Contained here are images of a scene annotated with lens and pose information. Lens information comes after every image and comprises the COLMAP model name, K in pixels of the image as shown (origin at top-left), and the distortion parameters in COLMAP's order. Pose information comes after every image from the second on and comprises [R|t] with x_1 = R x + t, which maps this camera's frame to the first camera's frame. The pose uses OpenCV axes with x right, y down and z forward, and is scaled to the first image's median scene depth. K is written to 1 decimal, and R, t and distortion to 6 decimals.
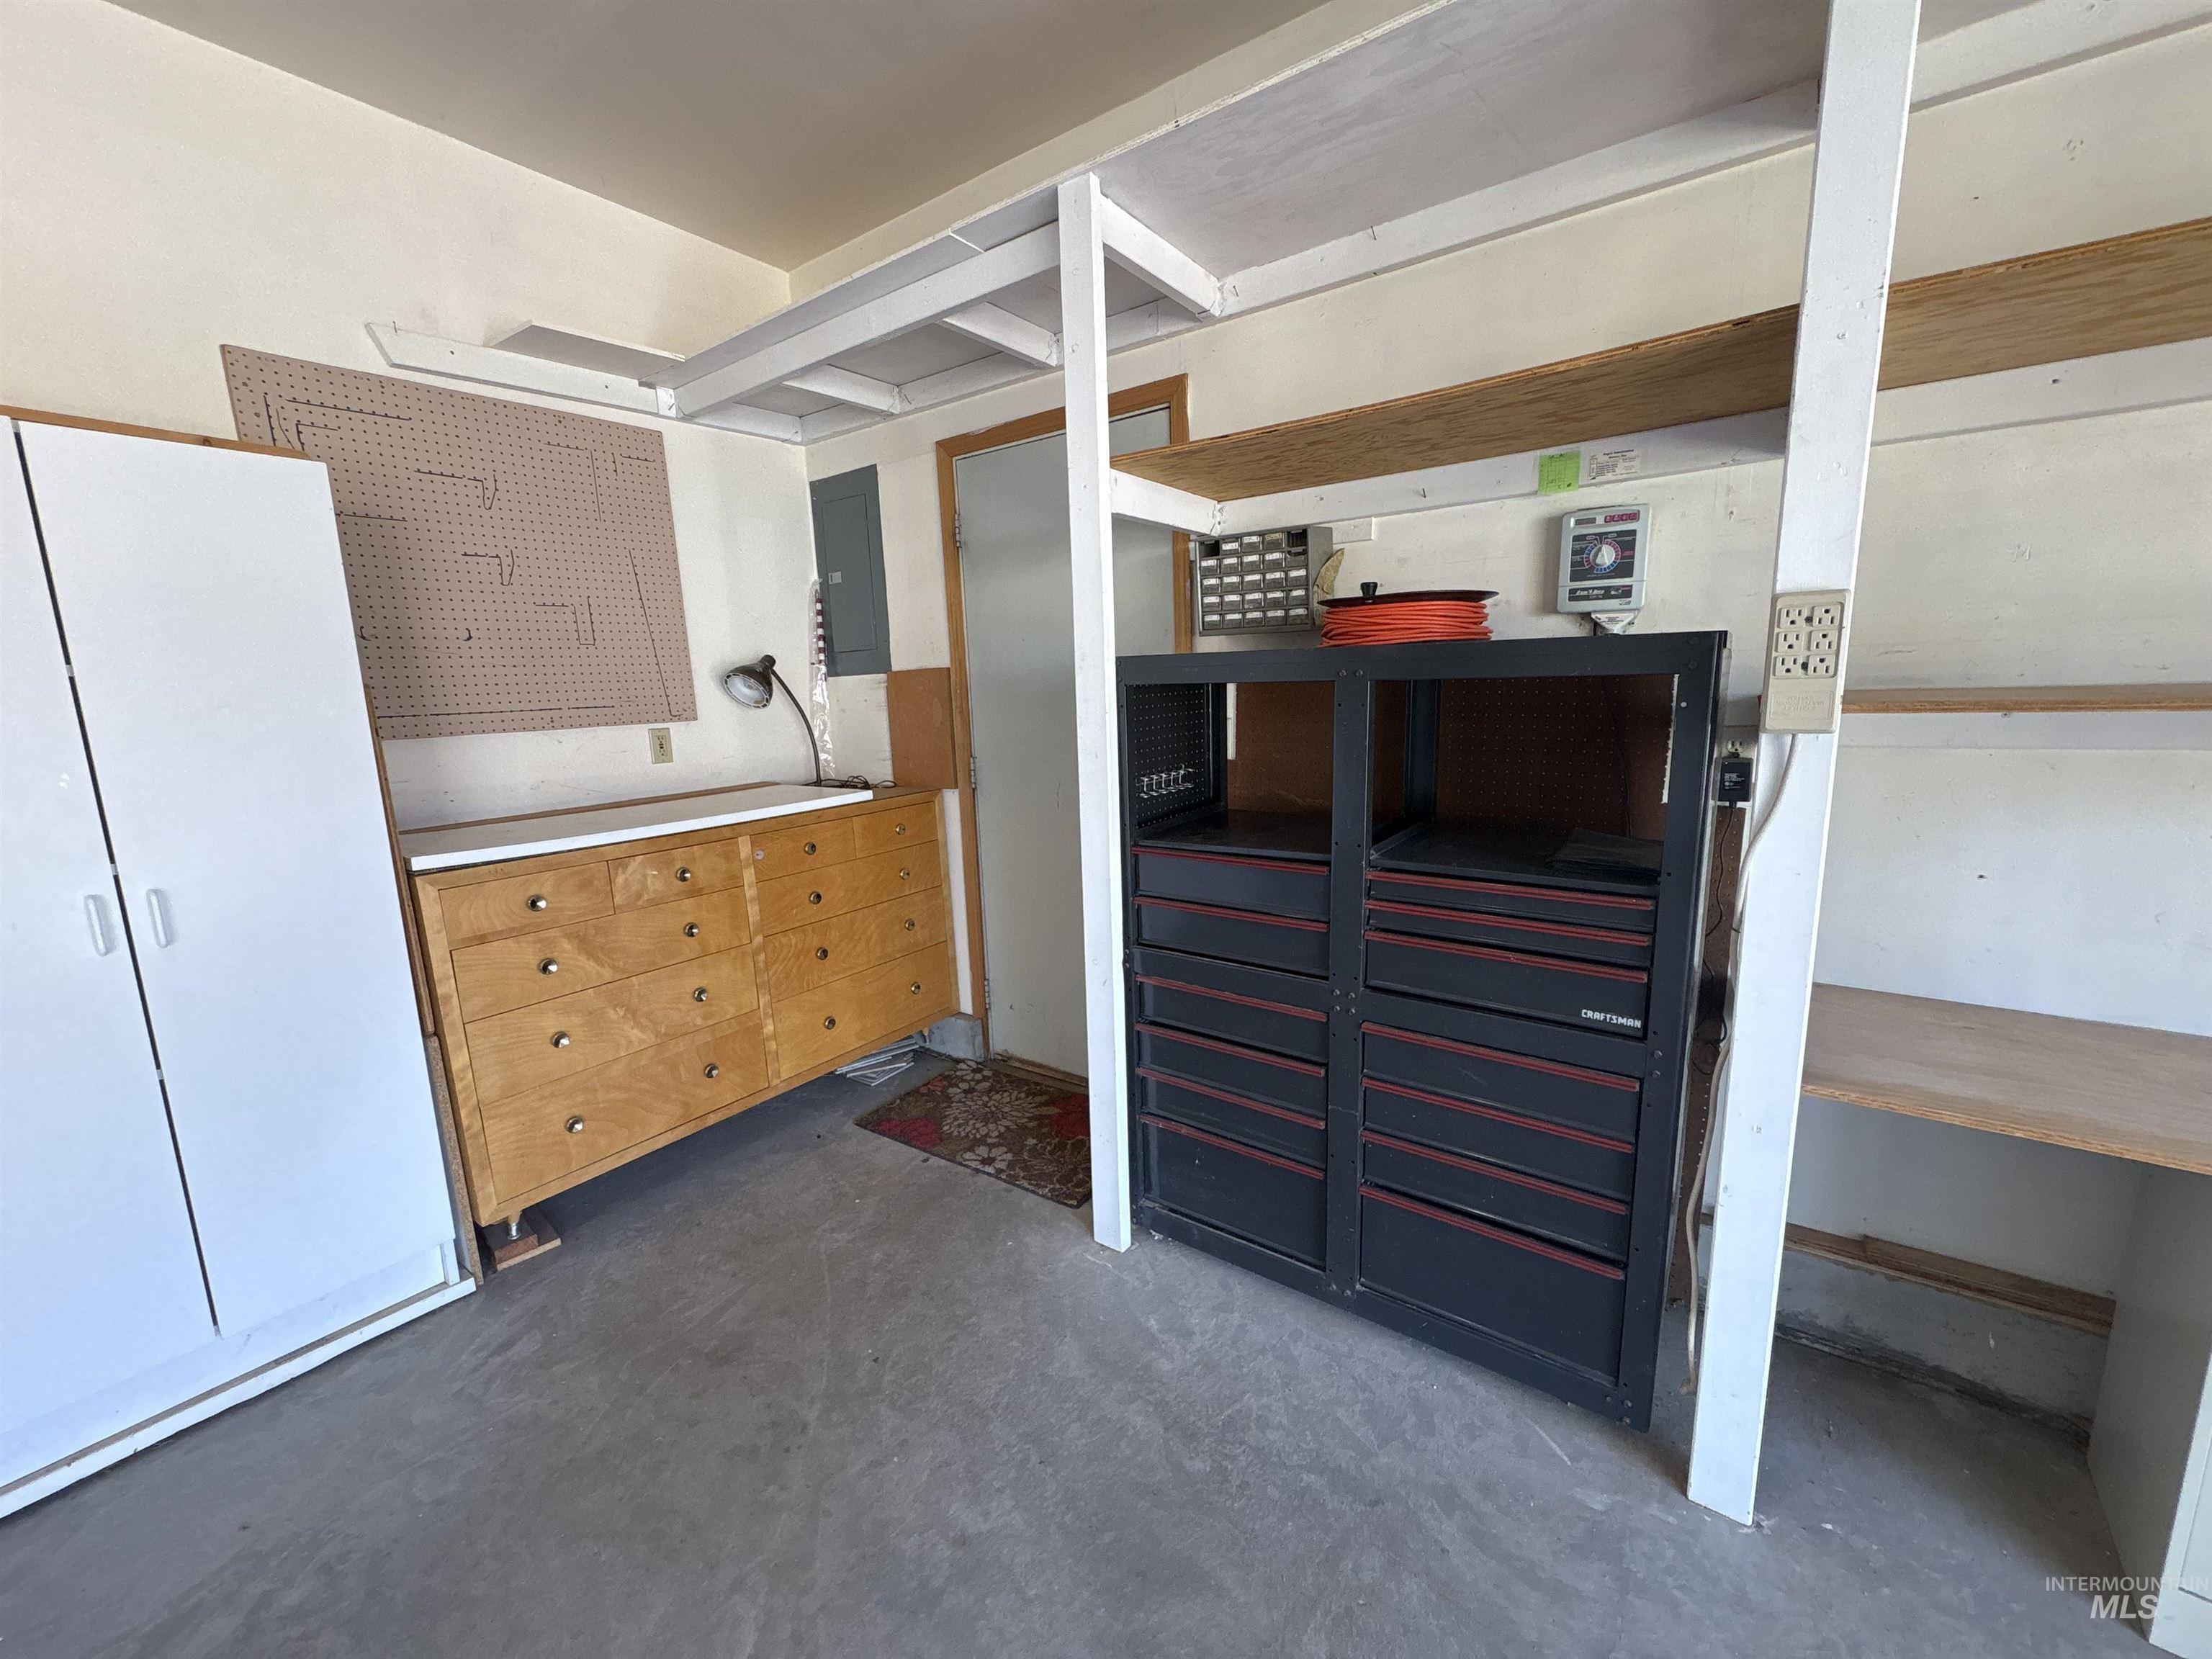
lens RADIAL K [[878.9, 0, 1107.5], [0, 878.9, 827.3], [0, 0, 1]] dist [-0.000393, 0.000672]
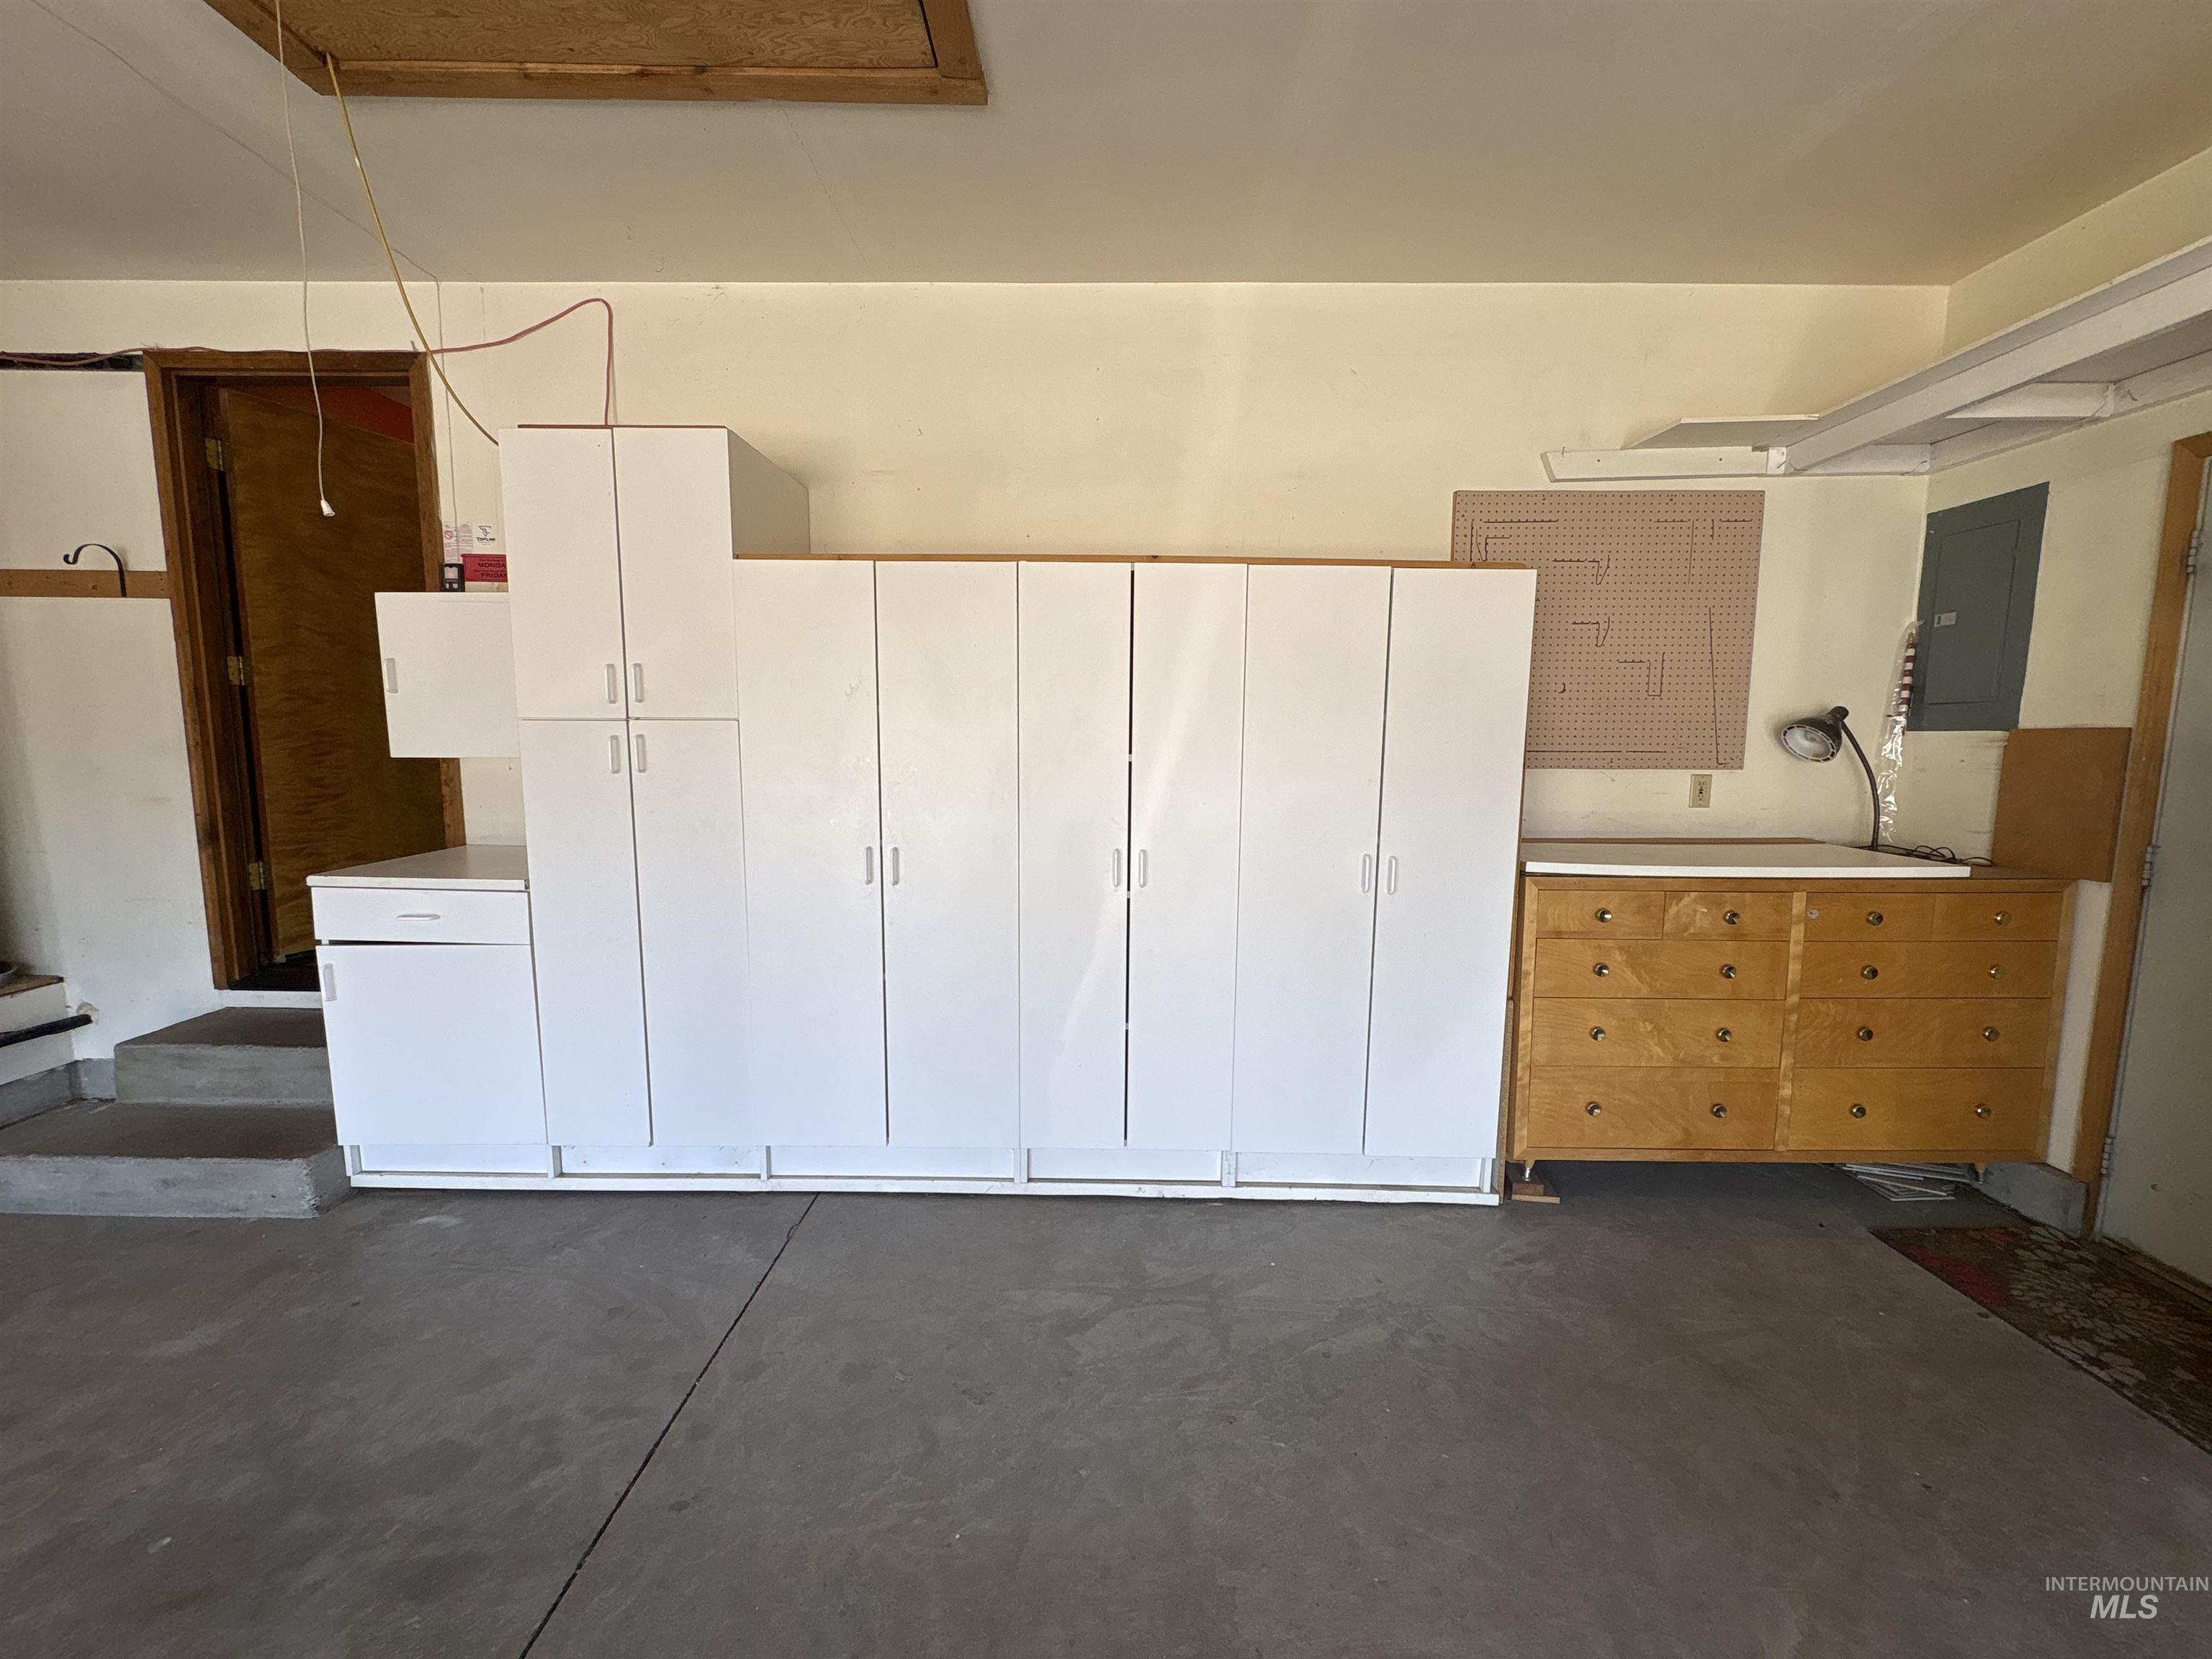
lens RADIAL K [[878.9, 0, 1108.4], [0, 878.9, 828.9], [0, 0, 1]] dist [-0.000393, 0.000672]
pose [[0.582445, 0.133632, -0.801811, -0.086583], [-0.161830, 0.985712, 0.046726, 0.020197], [0.796598, 0.102542, 0.595748, -0.214759]]
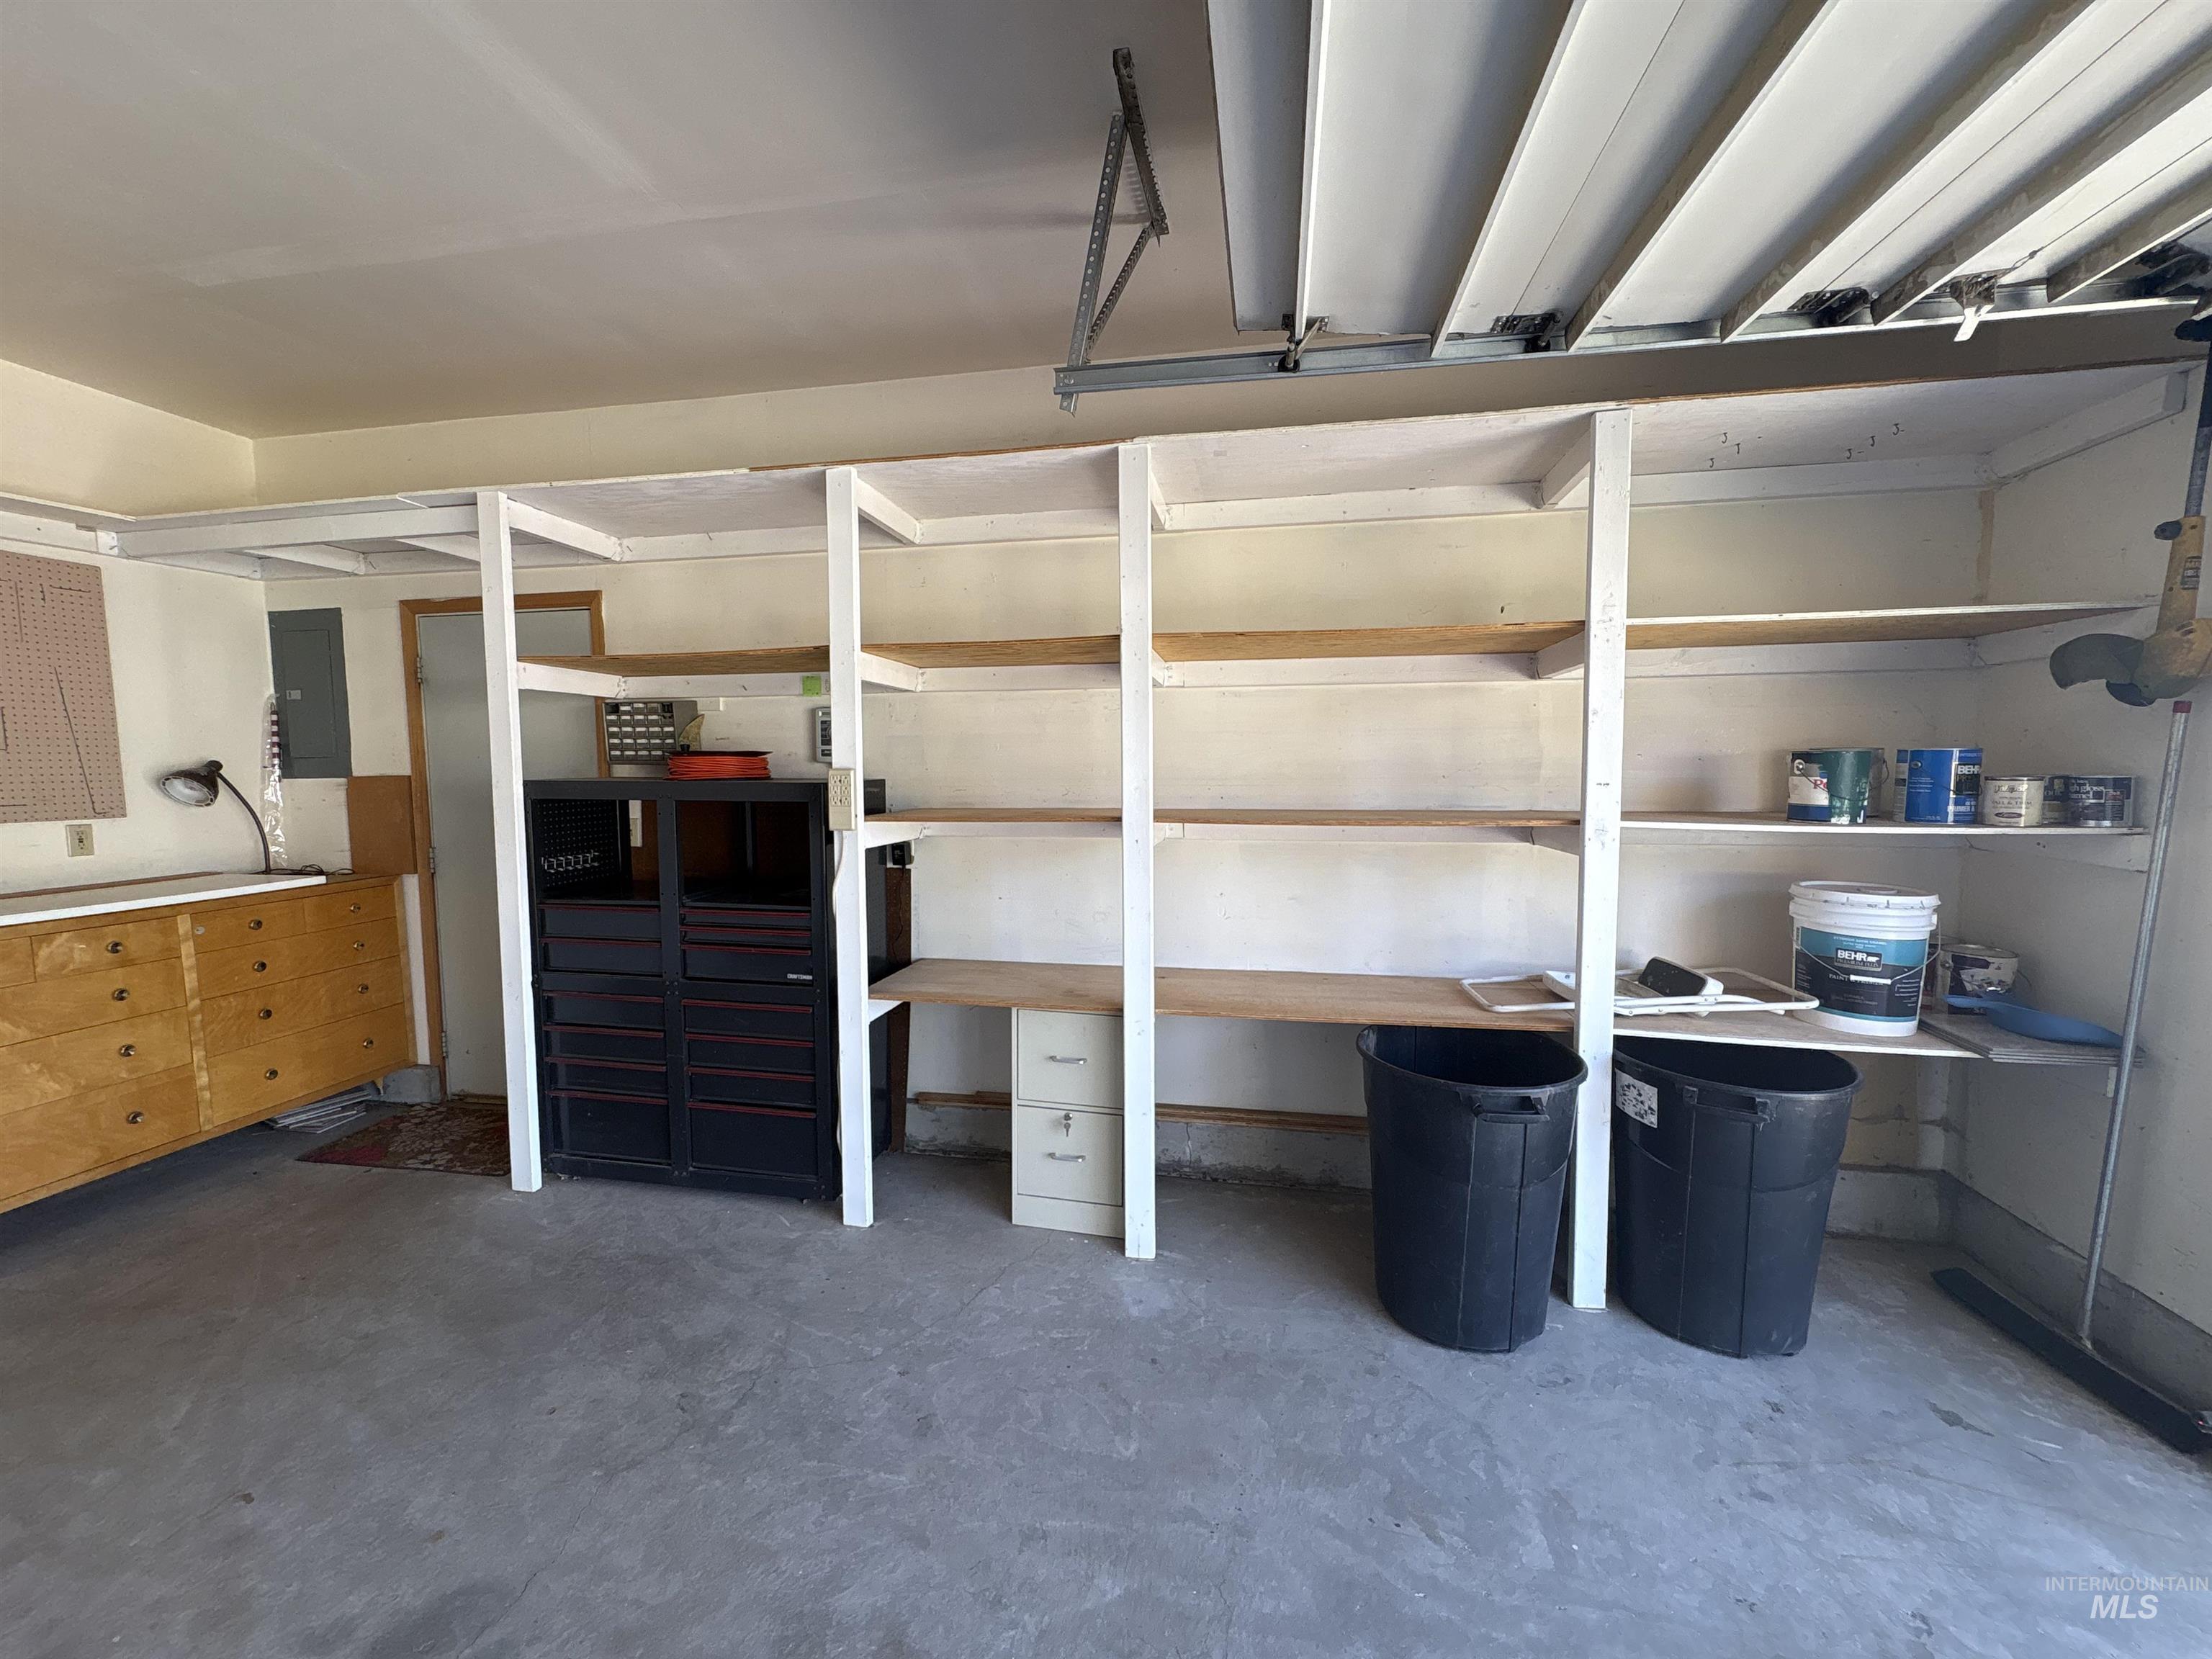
lens RADIAL K [[878.9, 0, 1105.2], [0, 878.9, 830.2], [0, 0, 1]] dist [-0.000393, 0.000672]
pose [[0.903476, -0.001658, 0.428636, 0.211228], [0.044807, 0.994879, -0.090595, 0.061413], [-0.426290, 0.101057, 0.898924, -0.634280]]
